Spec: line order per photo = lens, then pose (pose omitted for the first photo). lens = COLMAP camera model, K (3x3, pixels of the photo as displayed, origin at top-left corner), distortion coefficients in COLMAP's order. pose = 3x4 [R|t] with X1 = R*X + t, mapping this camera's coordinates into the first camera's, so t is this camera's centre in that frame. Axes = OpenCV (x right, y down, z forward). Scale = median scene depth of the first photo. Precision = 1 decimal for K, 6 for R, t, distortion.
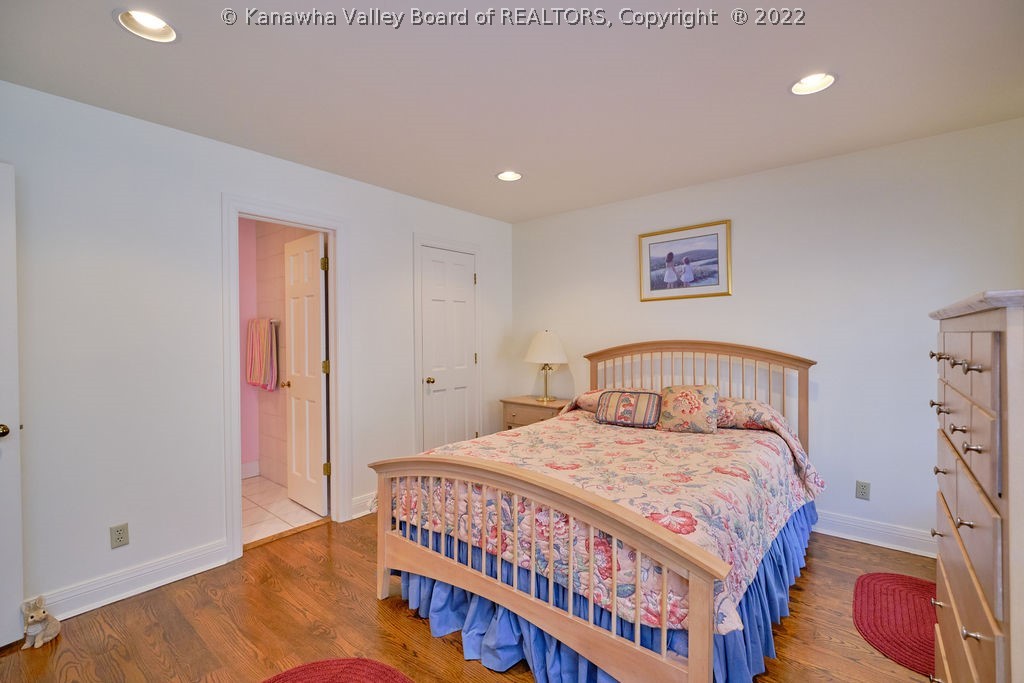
lens RADIAL K [[450.0, 0, 515.9], [0, 450.0, 341.6], [0, 0, 1]] dist [-0.003440, 0.000034]
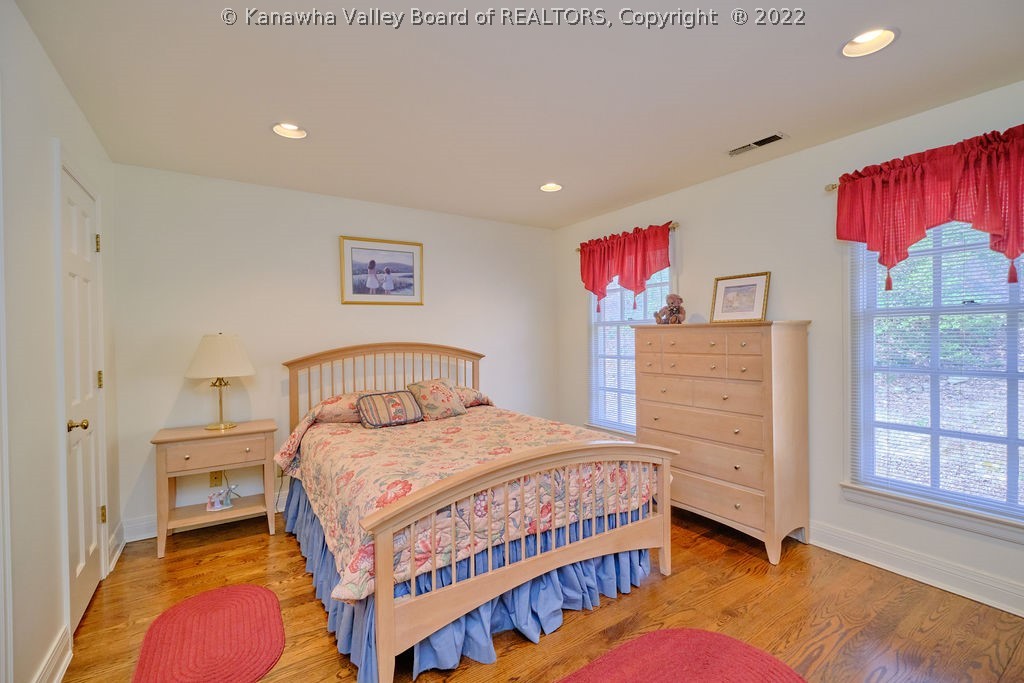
lens RADIAL K [[450.0, 0, 515.9], [0, 450.0, 341.6], [0, 0, 1]] dist [-0.003440, 0.000034]
pose [[0.293350, -0.009175, 0.955961, -0.591995], [0.024280, 0.999703, 0.002144, -0.000347], [-0.955697, 0.022581, 0.293485, 0.381779]]
